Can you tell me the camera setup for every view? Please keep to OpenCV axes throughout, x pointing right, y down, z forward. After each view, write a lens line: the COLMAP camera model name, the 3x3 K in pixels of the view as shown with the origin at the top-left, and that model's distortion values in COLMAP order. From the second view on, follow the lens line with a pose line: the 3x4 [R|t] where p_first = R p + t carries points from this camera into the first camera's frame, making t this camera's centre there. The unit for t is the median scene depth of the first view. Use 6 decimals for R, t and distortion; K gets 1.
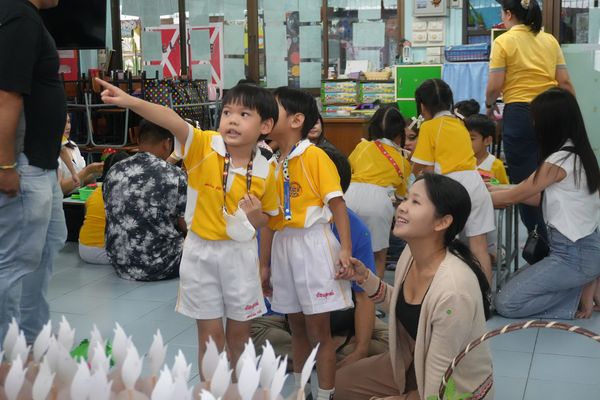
lens RADIAL K [[880.4, 0, 299.6], [0, 880.4, 199.8], [0, 0, 1]] dist [0.049662, 0.000000]
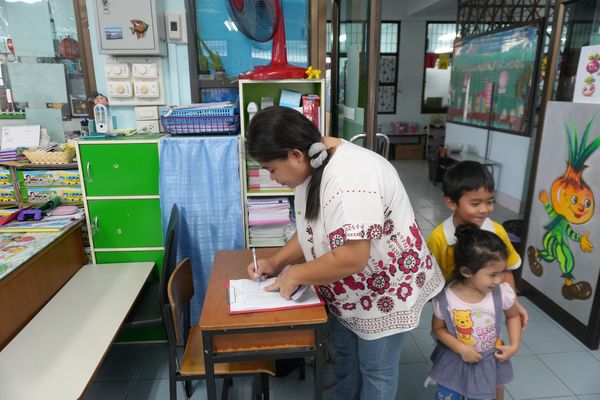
lens RADIAL K [[416.5, 0, 299.4], [0, 416.5, 200.8], [0, 0, 1]] dist [-0.004197, -0.002726]
pose [[0.925254, -0.090795, 0.368323, 0.138957], [0.048822, 0.991361, 0.121735, -0.138898], [-0.376194, -0.094654, 0.921693, 0.690026]]
